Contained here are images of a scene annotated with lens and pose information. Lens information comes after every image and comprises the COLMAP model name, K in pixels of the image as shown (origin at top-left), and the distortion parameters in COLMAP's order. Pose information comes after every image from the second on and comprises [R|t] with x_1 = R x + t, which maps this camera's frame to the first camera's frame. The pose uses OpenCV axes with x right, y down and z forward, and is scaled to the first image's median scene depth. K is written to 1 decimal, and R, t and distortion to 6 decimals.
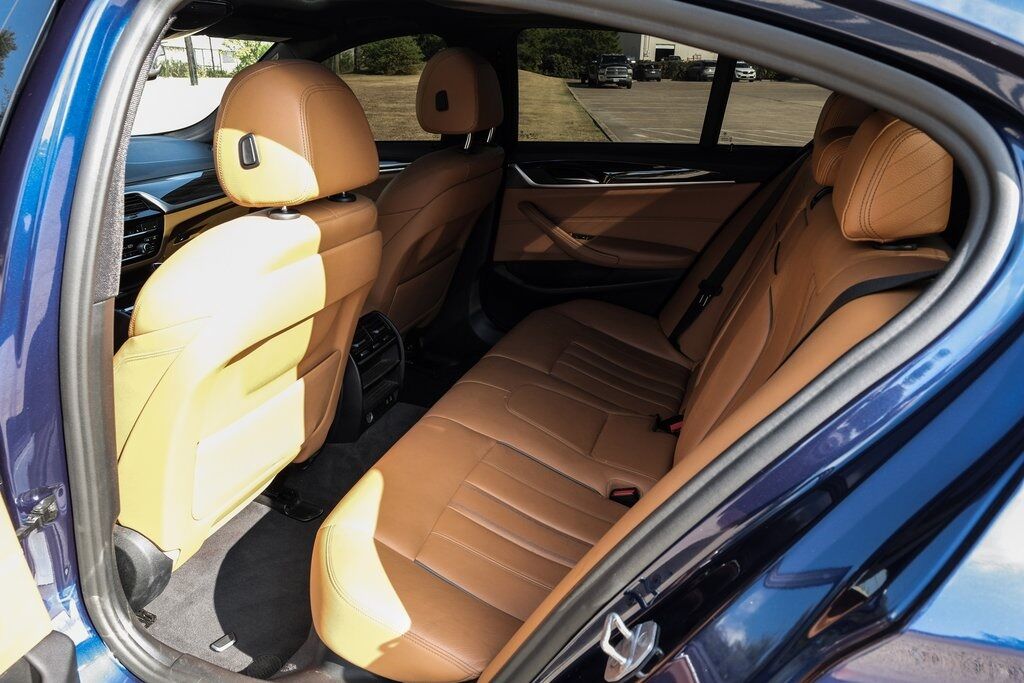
lens RADIAL K [[699.8, 0, 504.5], [0, 699.8, 336.6], [0, 0, 1]] dist [-0.041141, 0.017865]
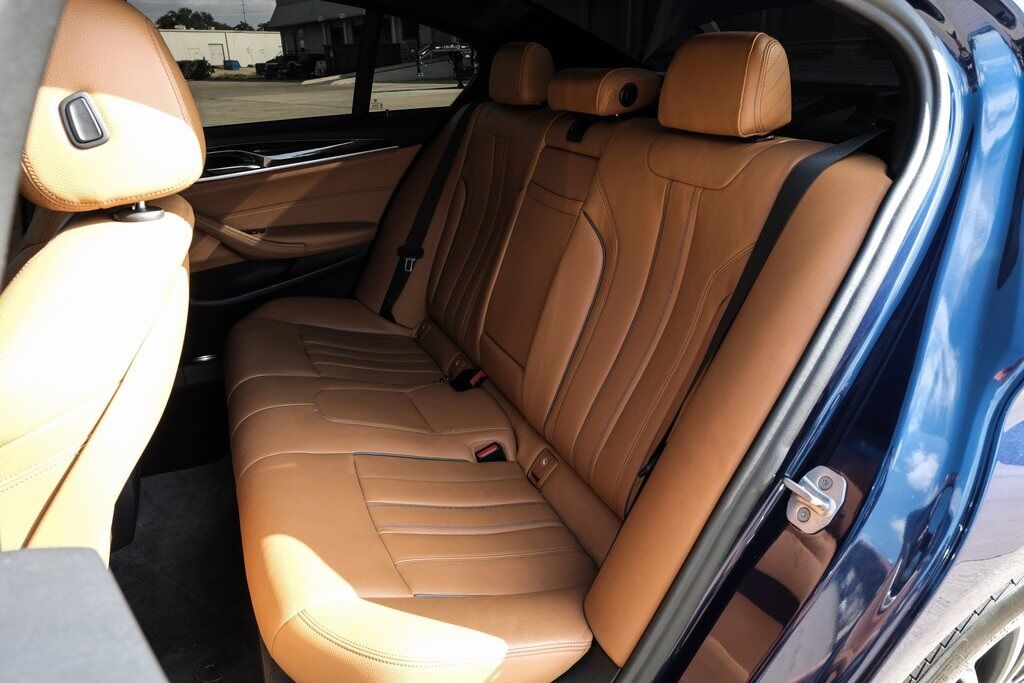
lens RADIAL K [[699.8, 0, 509.2], [0, 699.8, 345.0], [0, 0, 1]] dist [-0.041141, 0.017865]
pose [[0.725040, -0.284192, 0.627336, -0.261933], [0.276750, 0.954337, 0.112476, -0.015753], [-0.630655, 0.092066, 0.770583, 0.137164]]
